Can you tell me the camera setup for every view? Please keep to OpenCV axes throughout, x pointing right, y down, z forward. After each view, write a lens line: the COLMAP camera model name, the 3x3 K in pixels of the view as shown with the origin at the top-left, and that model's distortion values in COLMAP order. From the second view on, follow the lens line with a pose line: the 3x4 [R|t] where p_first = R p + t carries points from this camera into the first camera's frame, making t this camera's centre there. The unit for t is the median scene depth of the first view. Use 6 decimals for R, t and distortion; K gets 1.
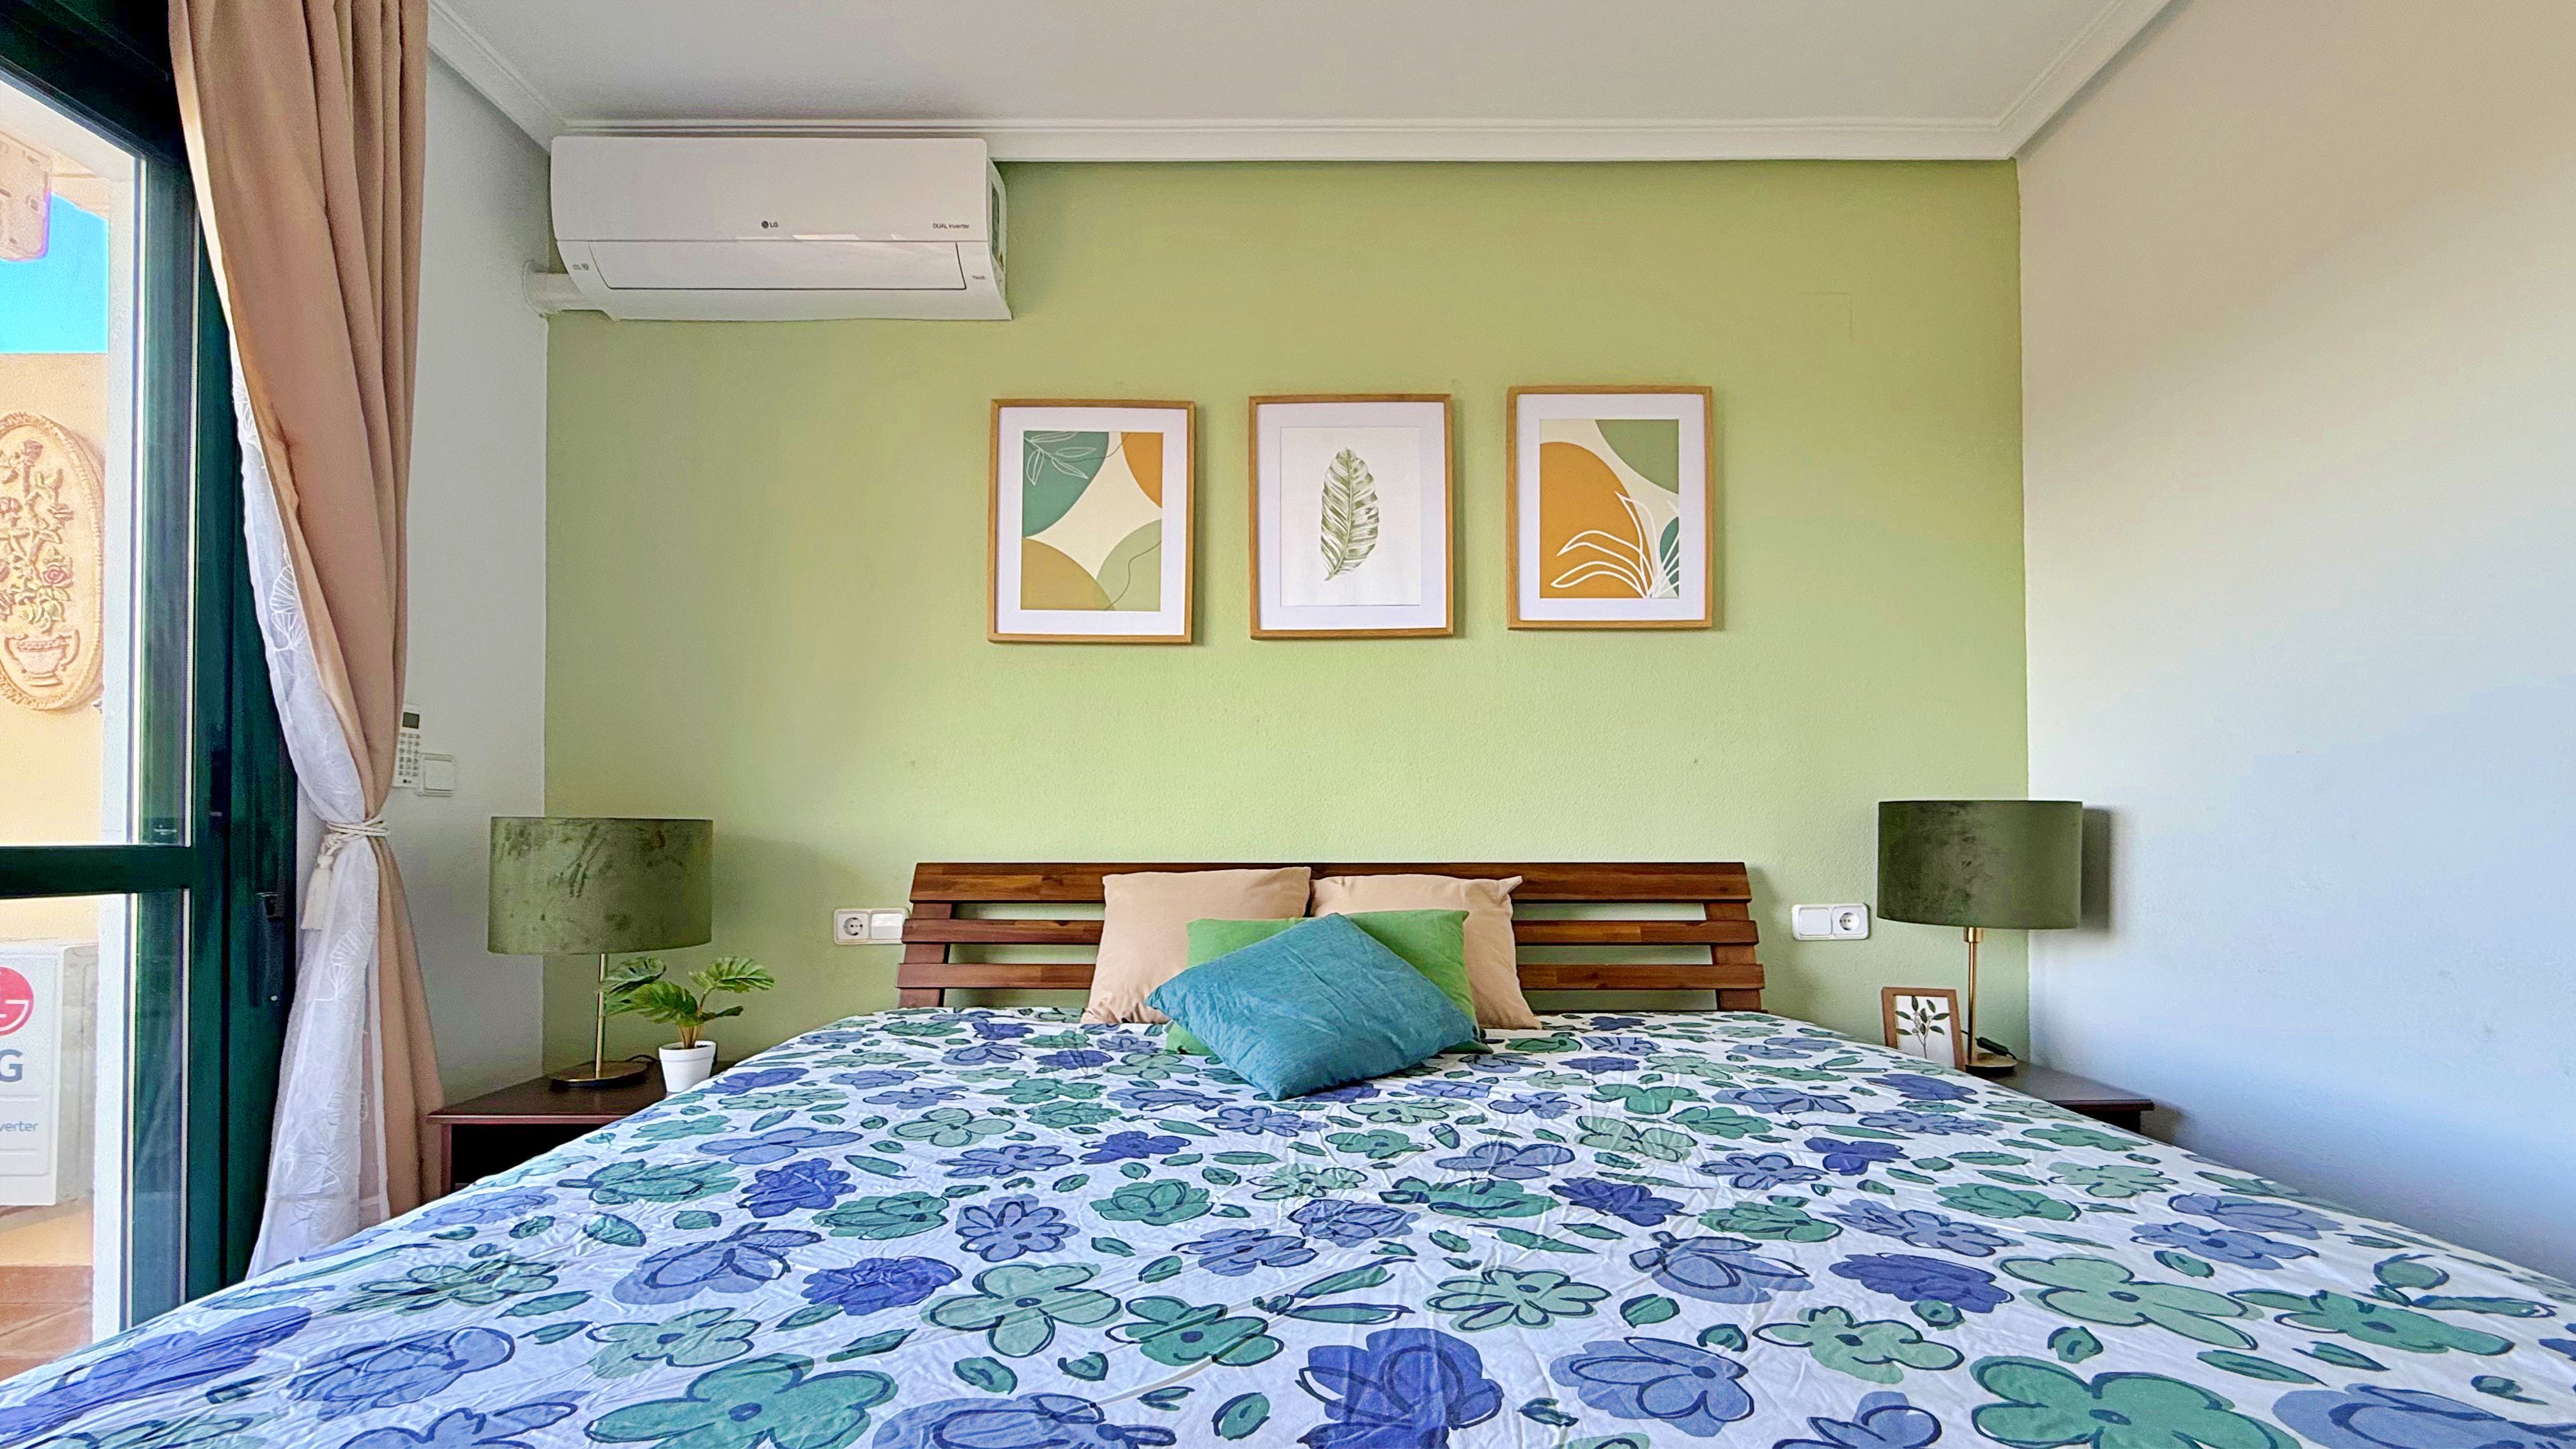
lens RADIAL K [[1051.1, 0, 1293.5], [0, 1051.1, 827.0], [0, 0, 1]] dist [0.000044, 0.000211]
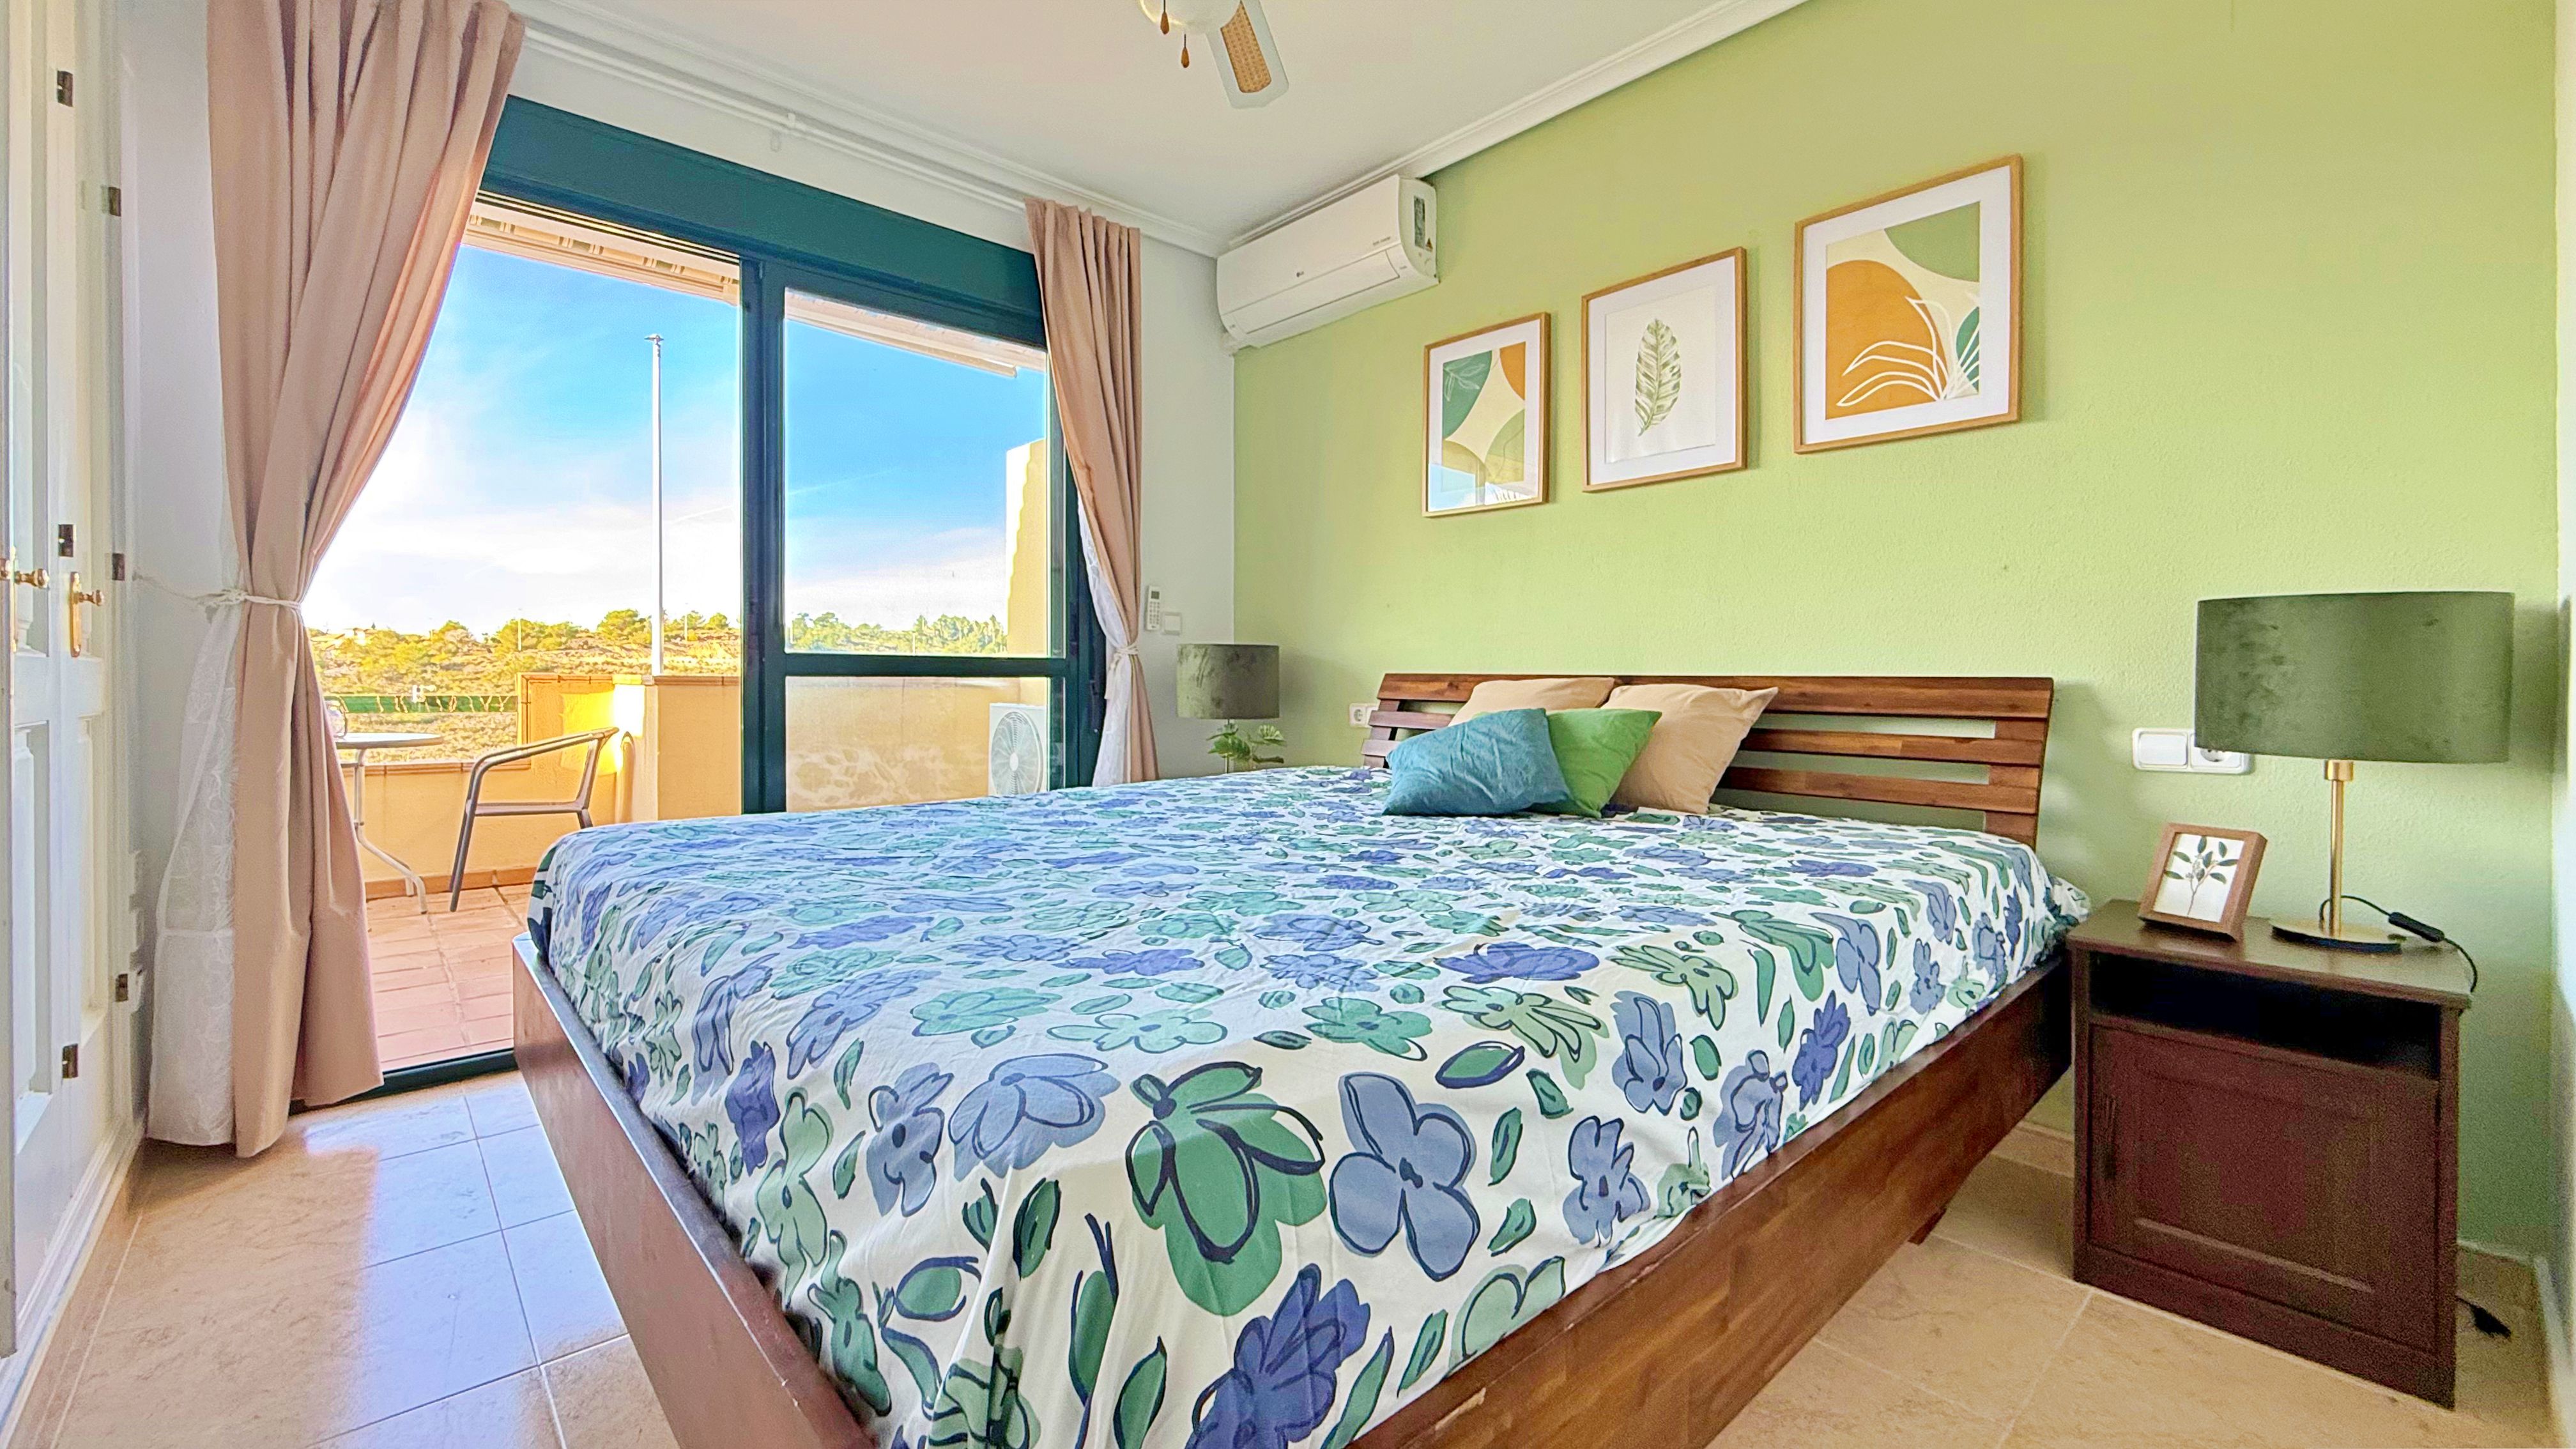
lens RADIAL K [[1051.1, 0, 1295.9], [0, 1051.1, 705.1], [0, 0, 1]] dist [0.000044, 0.000211]
pose [[0.664137, 0.028228, -0.747078, 0.672379], [-0.003108, 0.999383, 0.034998, 0.027857], [0.747605, -0.020921, 0.663814, -0.080697]]
